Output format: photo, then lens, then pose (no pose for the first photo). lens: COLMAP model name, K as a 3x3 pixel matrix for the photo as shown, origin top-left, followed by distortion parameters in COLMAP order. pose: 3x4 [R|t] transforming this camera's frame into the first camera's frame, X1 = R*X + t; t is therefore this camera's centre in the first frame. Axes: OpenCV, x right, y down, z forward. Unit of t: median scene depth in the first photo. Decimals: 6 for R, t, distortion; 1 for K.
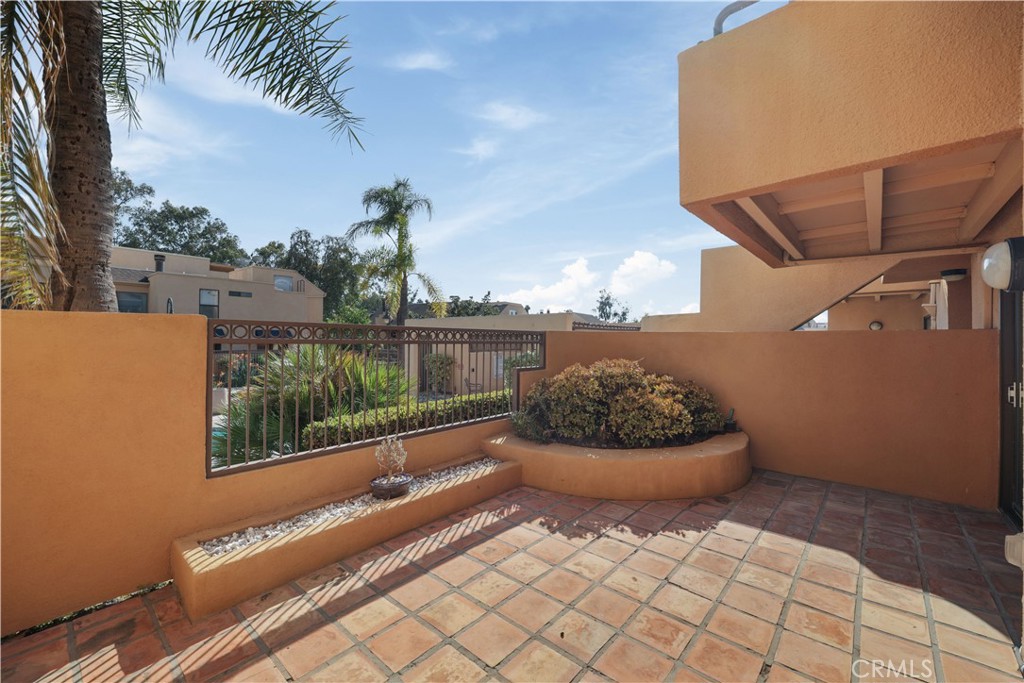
lens RADIAL K [[418.7, 0, 514.5], [0, 418.7, 334.5], [0, 0, 1]] dist [0.001004, -0.000111]
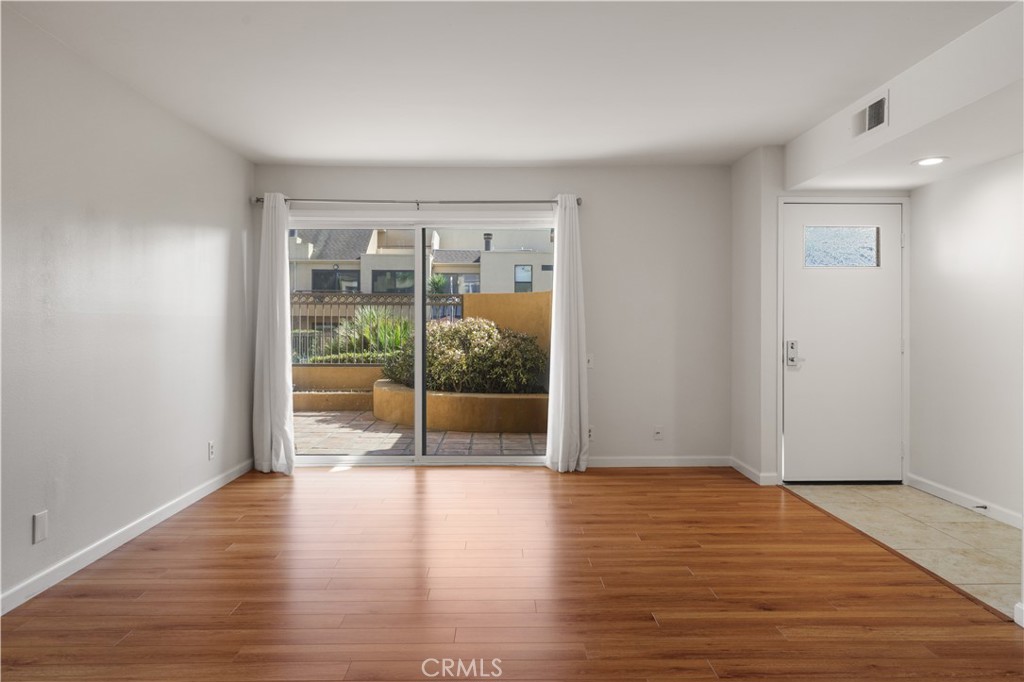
lens RADIAL K [[672.9, 0, 497.6], [0, 672.9, 313.4], [0, 0, 1]] dist [0.002624, -0.002379]
pose [[0.650866, -0.013447, -0.759074, 2.323680], [0.007788, 0.999909, -0.011035, 0.095051], [0.759153, 0.001270, 0.650911, -0.025549]]
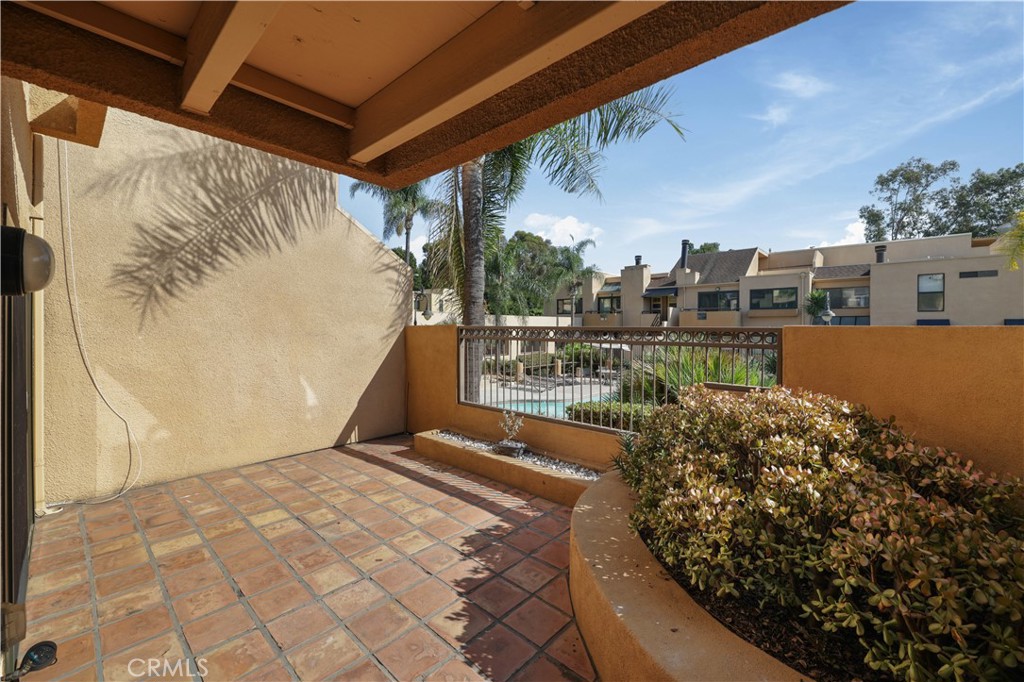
lens RADIAL K [[418.7, 0, 511.1], [0, 418.7, 335.3], [0, 0, 1]] dist [0.001004, -0.000111]
pose [[-0.033999, 0.014673, -0.999314, 1.073685], [0.009614, 0.999851, 0.014354, -0.015360], [0.999376, -0.009119, -0.034135, 1.093141]]
